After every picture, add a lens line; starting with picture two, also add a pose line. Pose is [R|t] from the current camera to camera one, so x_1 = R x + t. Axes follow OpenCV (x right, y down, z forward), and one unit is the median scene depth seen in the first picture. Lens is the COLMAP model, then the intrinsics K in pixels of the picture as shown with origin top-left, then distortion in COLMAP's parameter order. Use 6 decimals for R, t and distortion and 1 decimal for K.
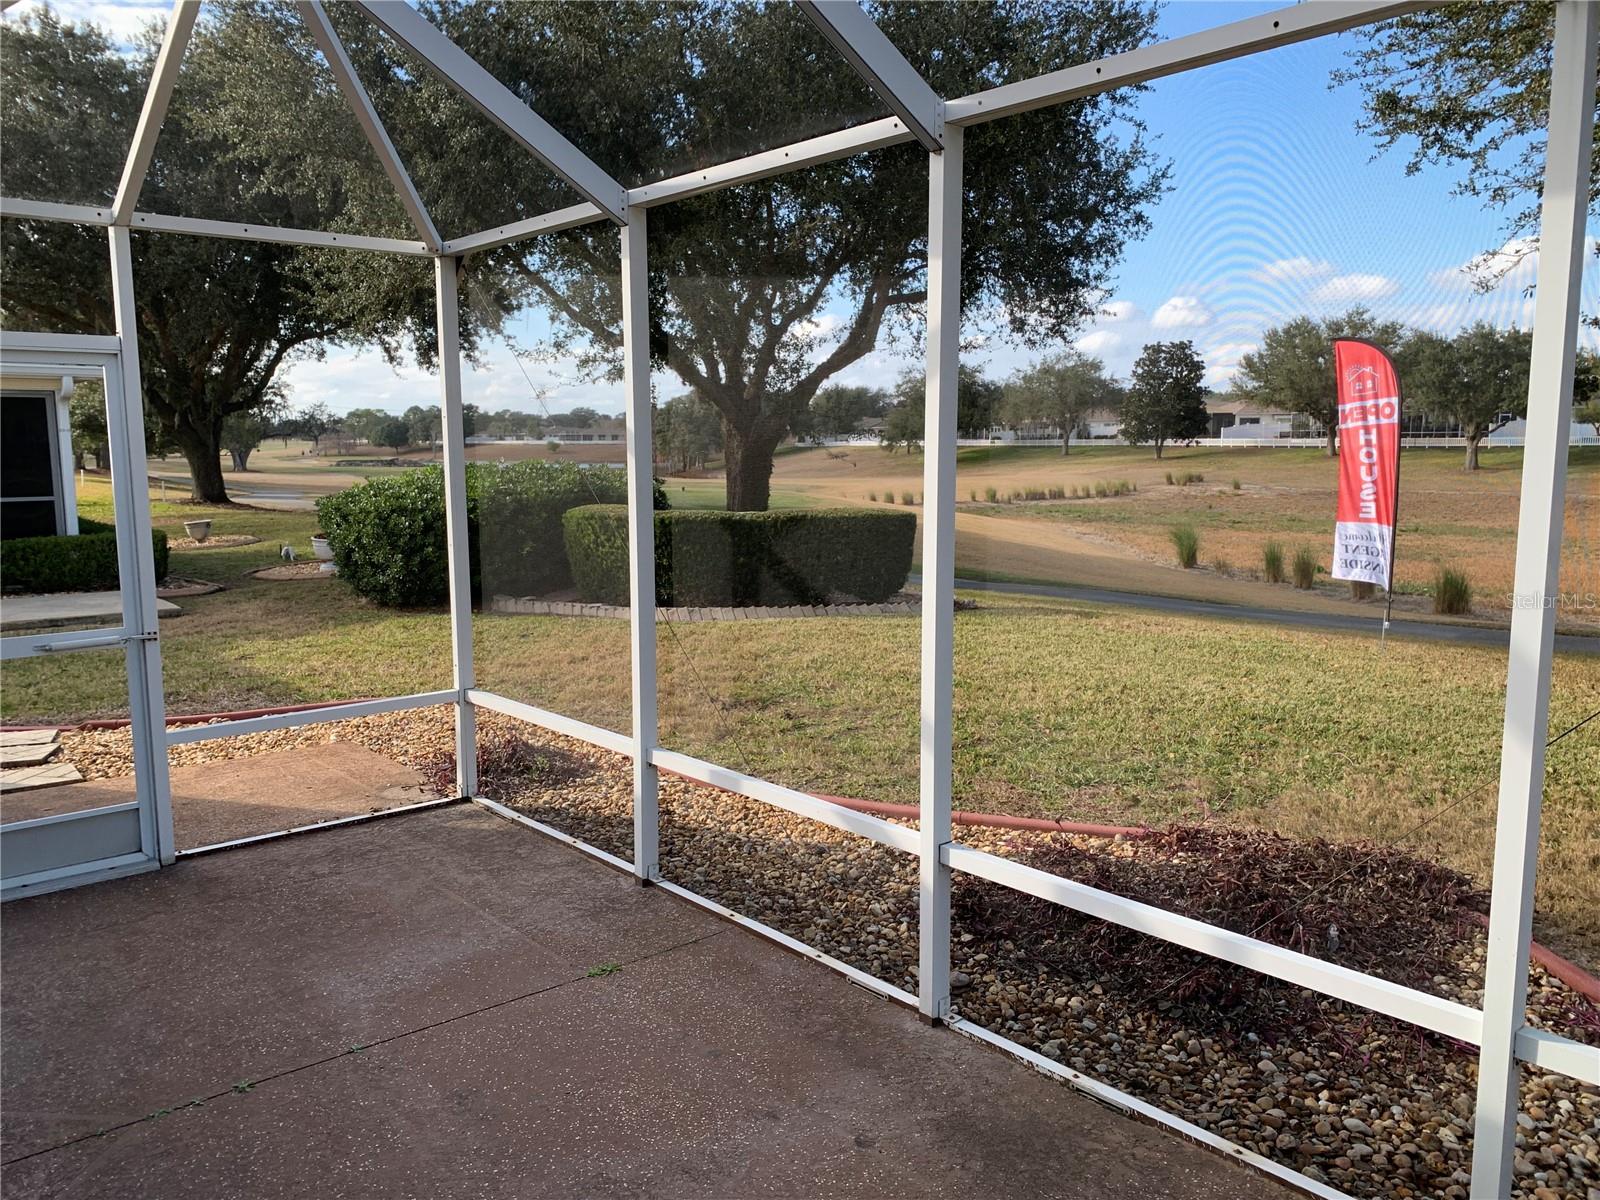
lens RADIAL K [[1221.4, 0, 793.7], [0, 1221.4, 604.6], [0, 0, 1]] dist [0.085367, -0.160788]
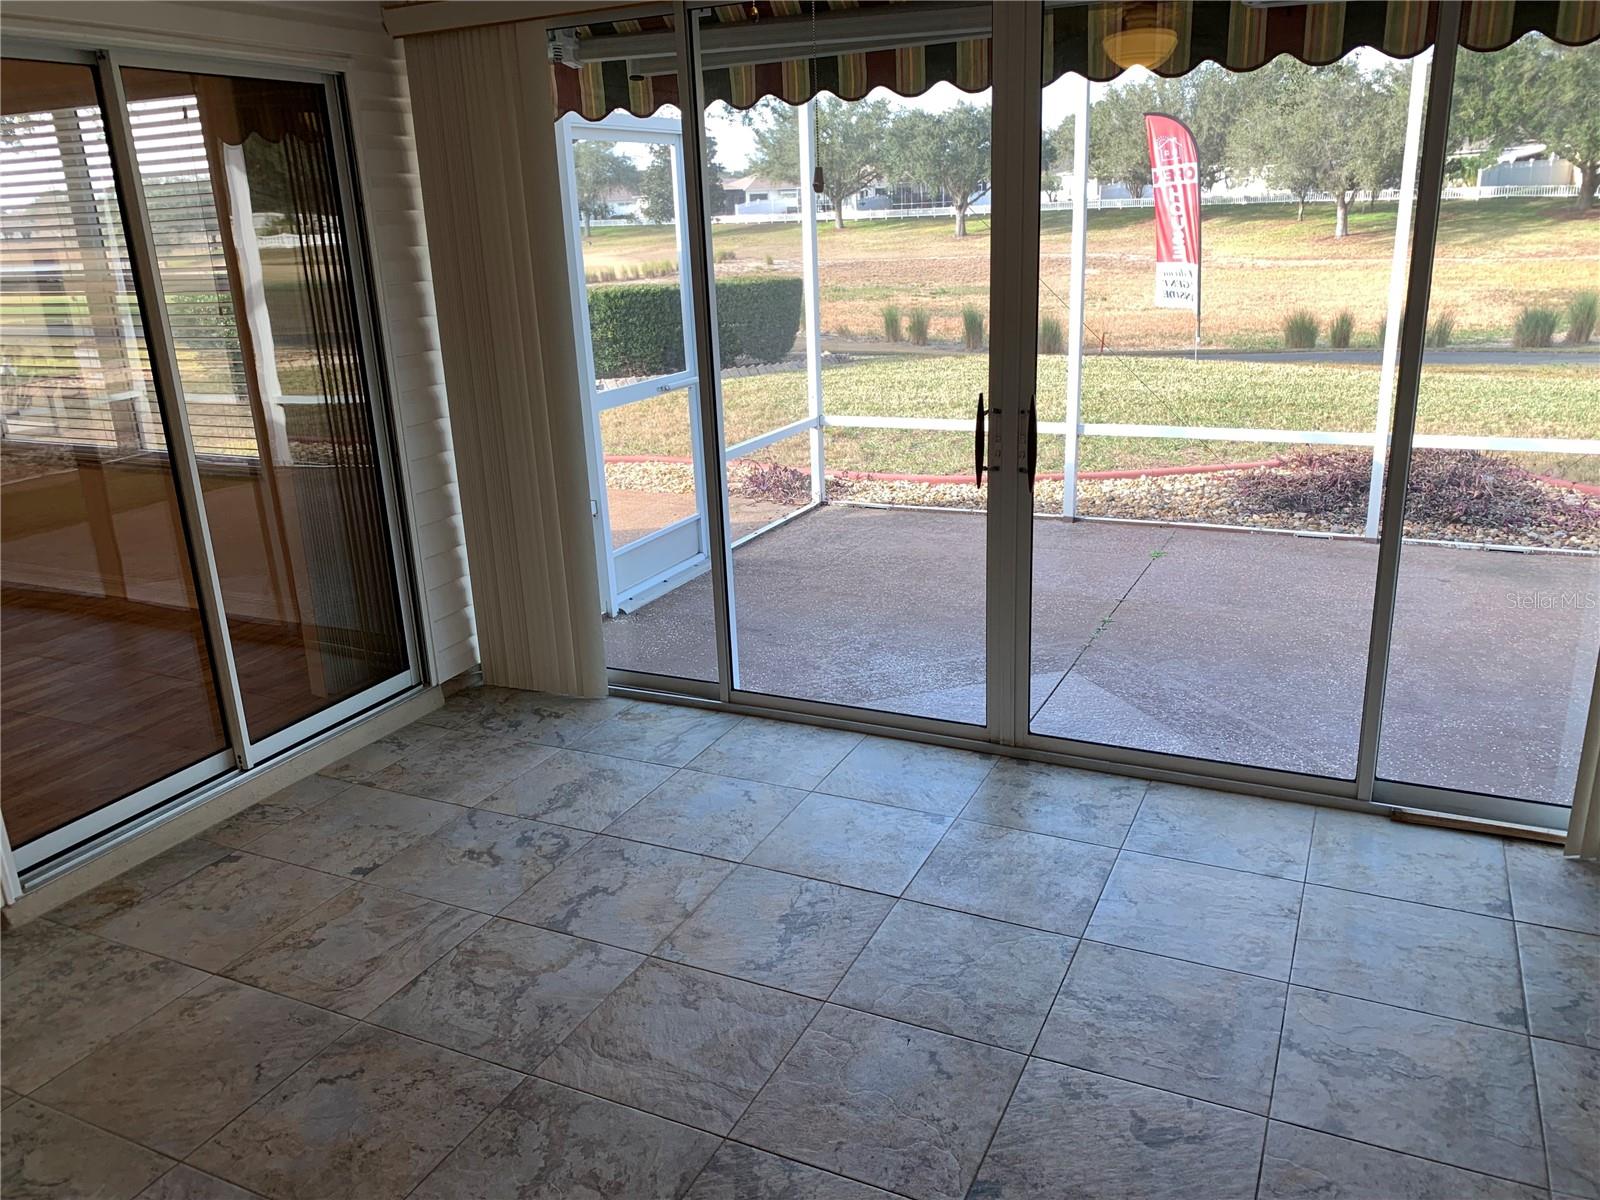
lens RADIAL K [[1221.4, 0, 793.7], [0, 1221.4, 604.6], [0, 0, 1]] dist [0.085367, -0.160788]
pose [[0.916767, -0.148671, 0.370723, -0.151255], [0.085049, 0.979521, 0.182499, 0.005433], [-0.390263, -0.135779, 0.910637, -0.029490]]
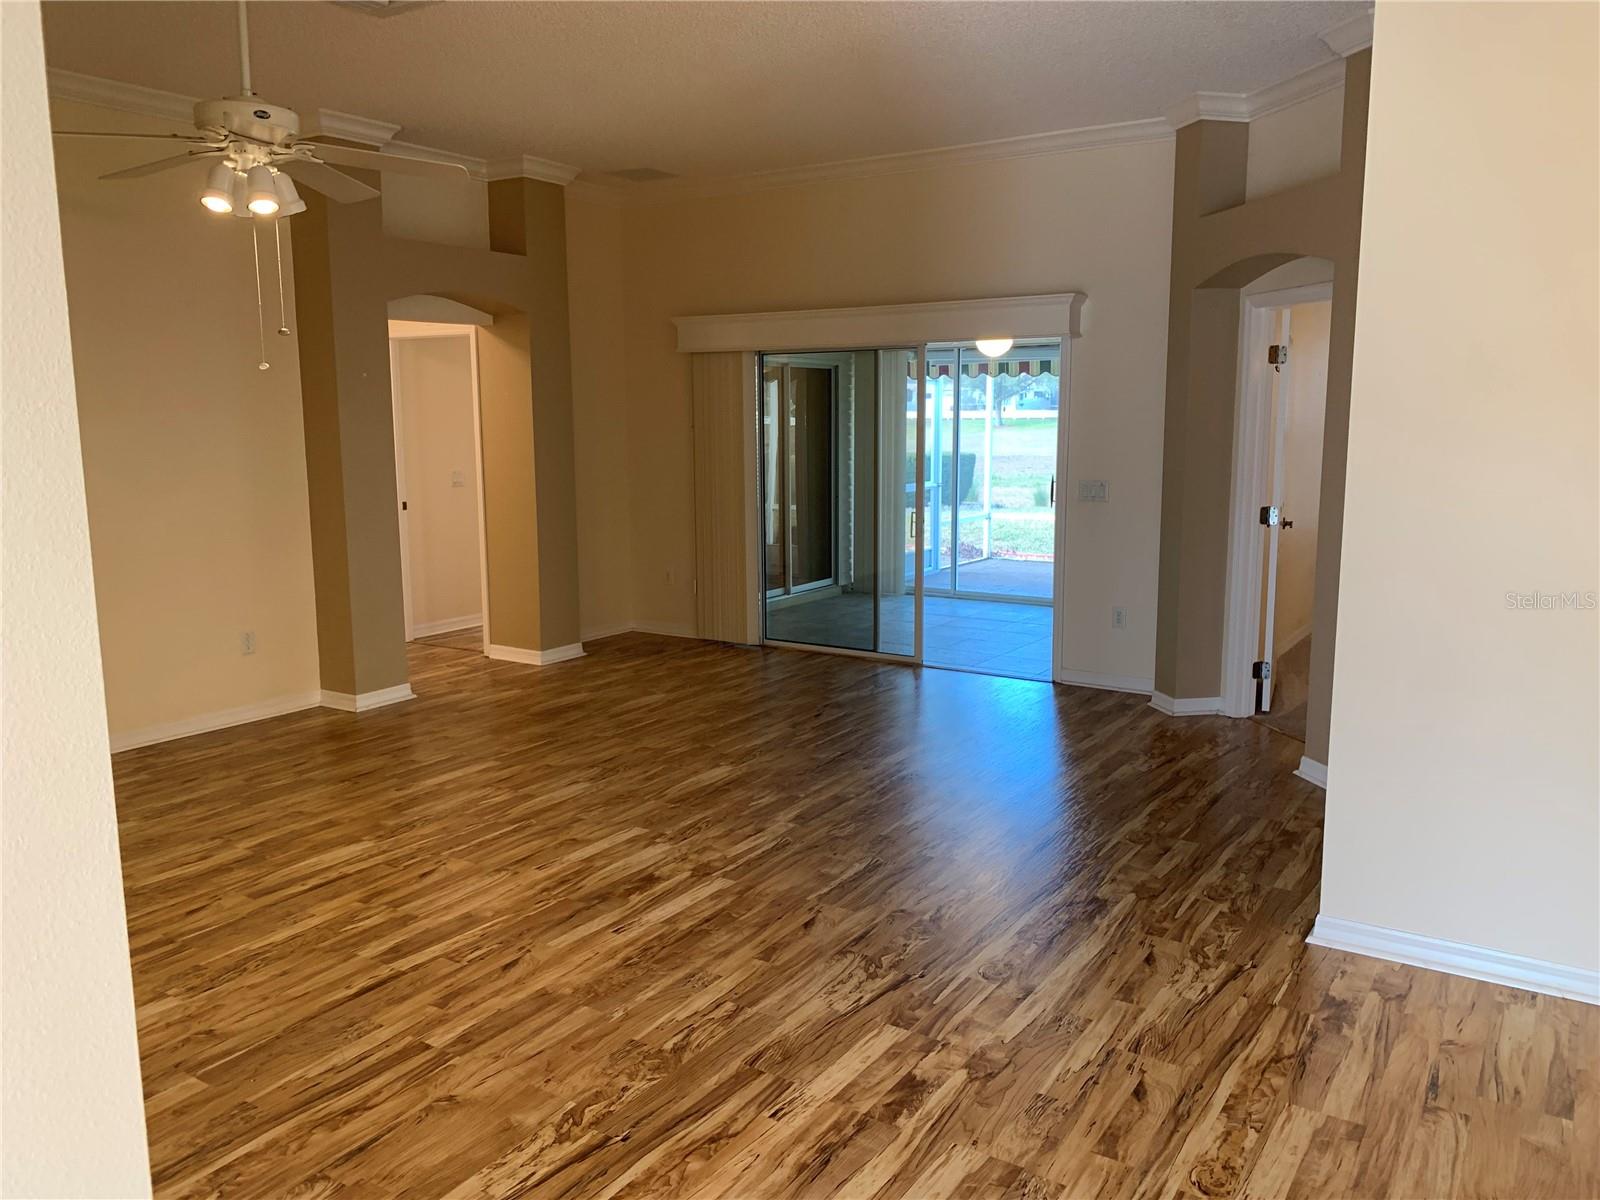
lens RADIAL K [[1221.4, 0, 793.7], [0, 1221.4, 604.6], [0, 0, 1]] dist [0.085367, -0.160788]
pose [[0.960665, -0.038875, 0.274977, -0.256109], [0.032248, 0.999071, 0.028581, 0.032587], [-0.275833, -0.018589, 0.961026, -0.242369]]
